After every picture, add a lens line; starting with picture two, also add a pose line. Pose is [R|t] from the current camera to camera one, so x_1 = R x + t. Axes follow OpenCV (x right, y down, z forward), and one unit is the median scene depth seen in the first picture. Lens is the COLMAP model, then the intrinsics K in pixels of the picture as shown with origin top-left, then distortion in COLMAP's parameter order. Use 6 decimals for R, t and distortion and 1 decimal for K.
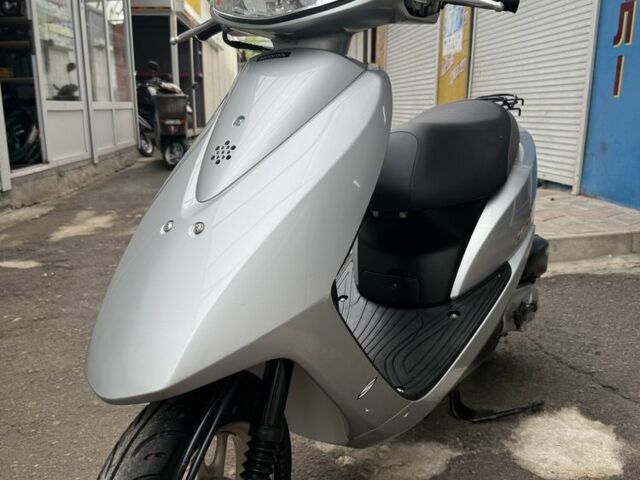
lens RADIAL K [[612.7, 0, 319.0], [0, 612.7, 249.6], [0, 0, 1]] dist [0.016911, 0.000000]
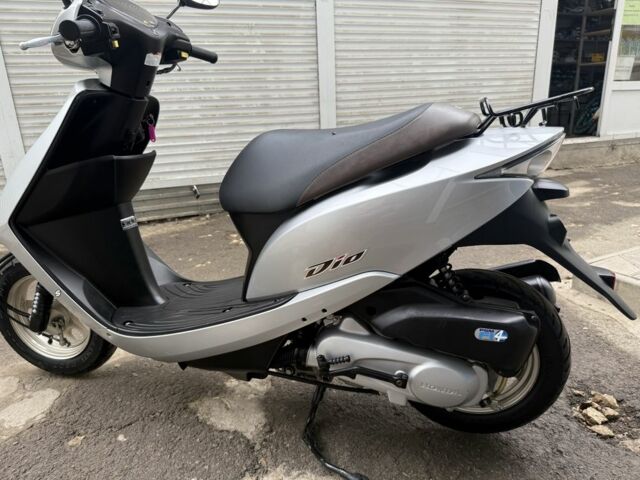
lens RADIAL K [[459.1, 0, 318.8], [0, 459.1, 243.4], [0, 0, 1]] dist [0.030326, -0.049022]
pose [[0.311527, 0.291642, -0.904376, 0.494098], [-0.187792, 0.951862, 0.242267, -0.119001], [0.931496, 0.094362, 0.351299, 0.429936]]
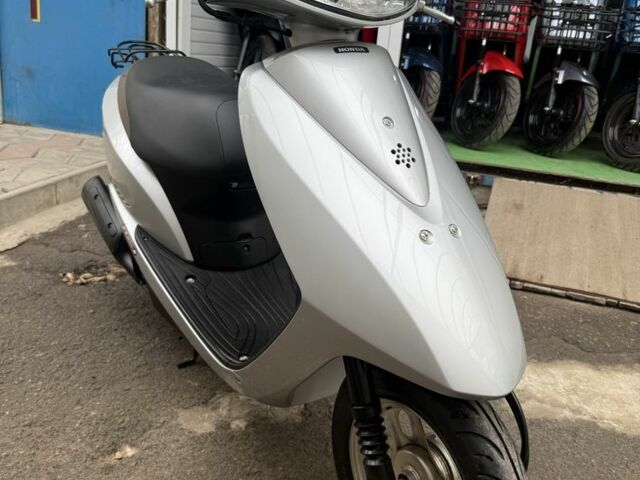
lens RADIAL K [[612.7, 0, 315.2], [0, 612.7, 242.4], [0, 0, 1]] dist [0.016911, 0.000000]
pose [[0.419533, -0.265384, 0.868080, -0.384737], [0.139117, 0.963809, 0.227416, -0.090992], [-0.897016, 0.025356, 0.441270, 0.227163]]
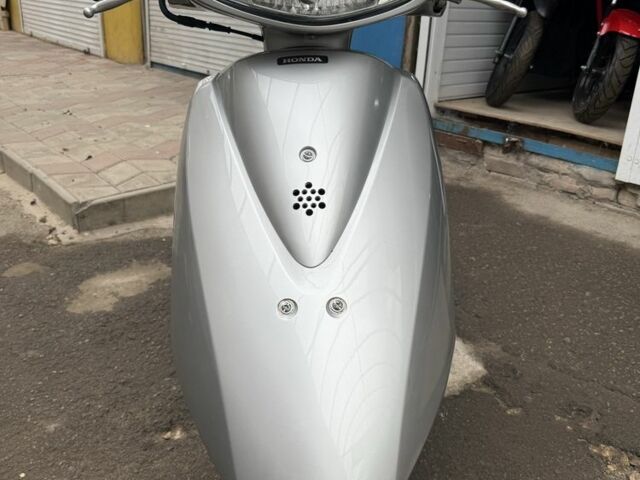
lens RADIAL K [[613.4, 0, 324.9], [0, 613.4, 240.1], [0, 0, 1]] dist [0.016574, 0.000000]
pose [[0.829005, -0.188928, 0.526363, -0.193186], [0.094842, 0.975069, 0.200611, -0.088906], [-0.551141, -0.116386, 0.826255, 0.102223]]
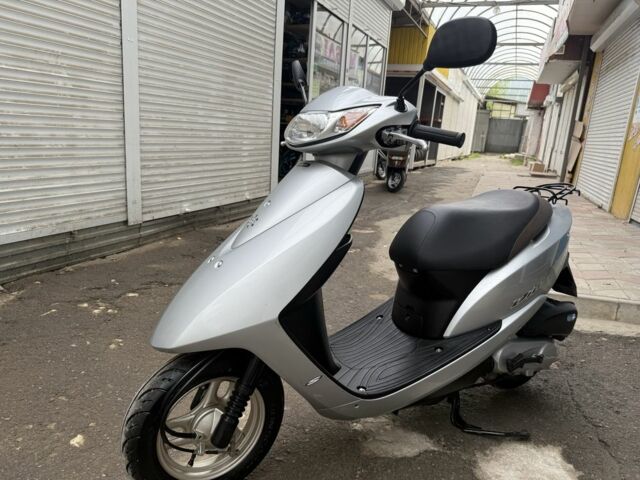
lens RADIAL K [[459.1, 0, 319.8], [0, 459.1, 245.4], [0, 0, 1]] dist [0.030326, -0.049022]
pose [[0.893721, 0.171974, -0.414353, 0.187046], [-0.172114, 0.984370, 0.037322, -0.058326], [0.414295, 0.037961, 0.909351, -0.030824]]
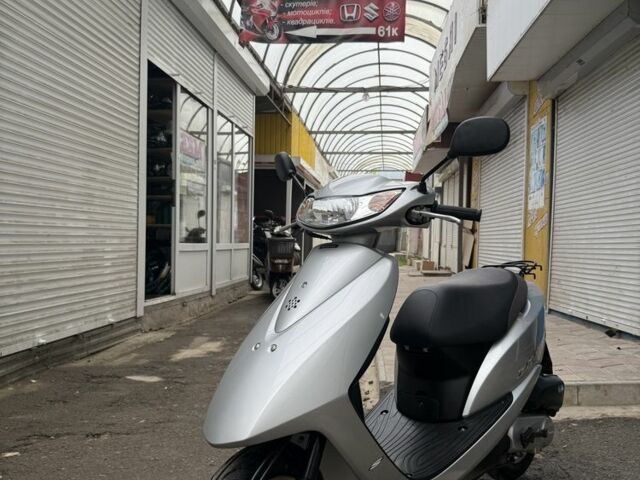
lens RADIAL K [[612.7, 0, 321.3], [0, 612.7, 241.5], [0, 0, 1]] dist [0.016911, 0.000000]
pose [[0.985133, 0.024086, -0.170095, 0.068026], [-0.062696, 0.972237, -0.225441, 0.015944], [0.159942, 0.232753, 0.959294, -0.215043]]
